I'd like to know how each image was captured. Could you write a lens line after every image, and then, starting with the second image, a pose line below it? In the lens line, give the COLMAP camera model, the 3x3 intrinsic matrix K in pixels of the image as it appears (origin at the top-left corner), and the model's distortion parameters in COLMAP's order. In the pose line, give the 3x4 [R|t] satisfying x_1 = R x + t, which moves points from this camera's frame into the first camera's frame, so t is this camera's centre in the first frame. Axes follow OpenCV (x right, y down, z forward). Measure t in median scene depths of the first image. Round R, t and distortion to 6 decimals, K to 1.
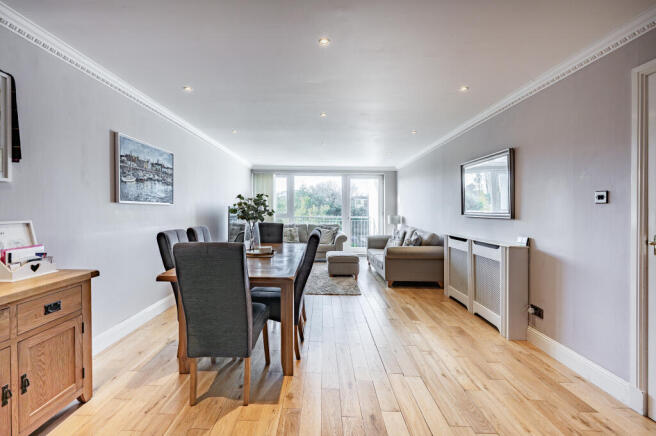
lens RADIAL K [[288.2, 0, 321.3], [0, 288.2, 202.4], [0, 0, 1]] dist [-0.000790, -0.000514]
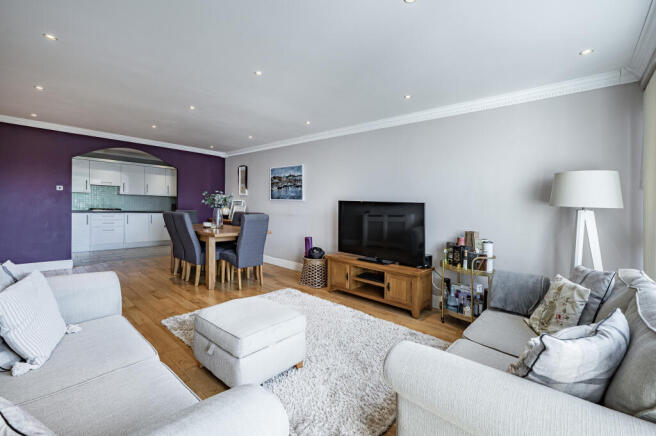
lens RADIAL K [[288.2, 0, 329.2], [0, 288.2, 217.0], [0, 0, 1]] dist [-0.000790, -0.000514]
pose [[-0.672707, 0.001090, -0.739908, 0.536858], [-0.015557, 0.999757, 0.015617, 0.077638], [0.739745, 0.022017, -0.672527, 2.490965]]
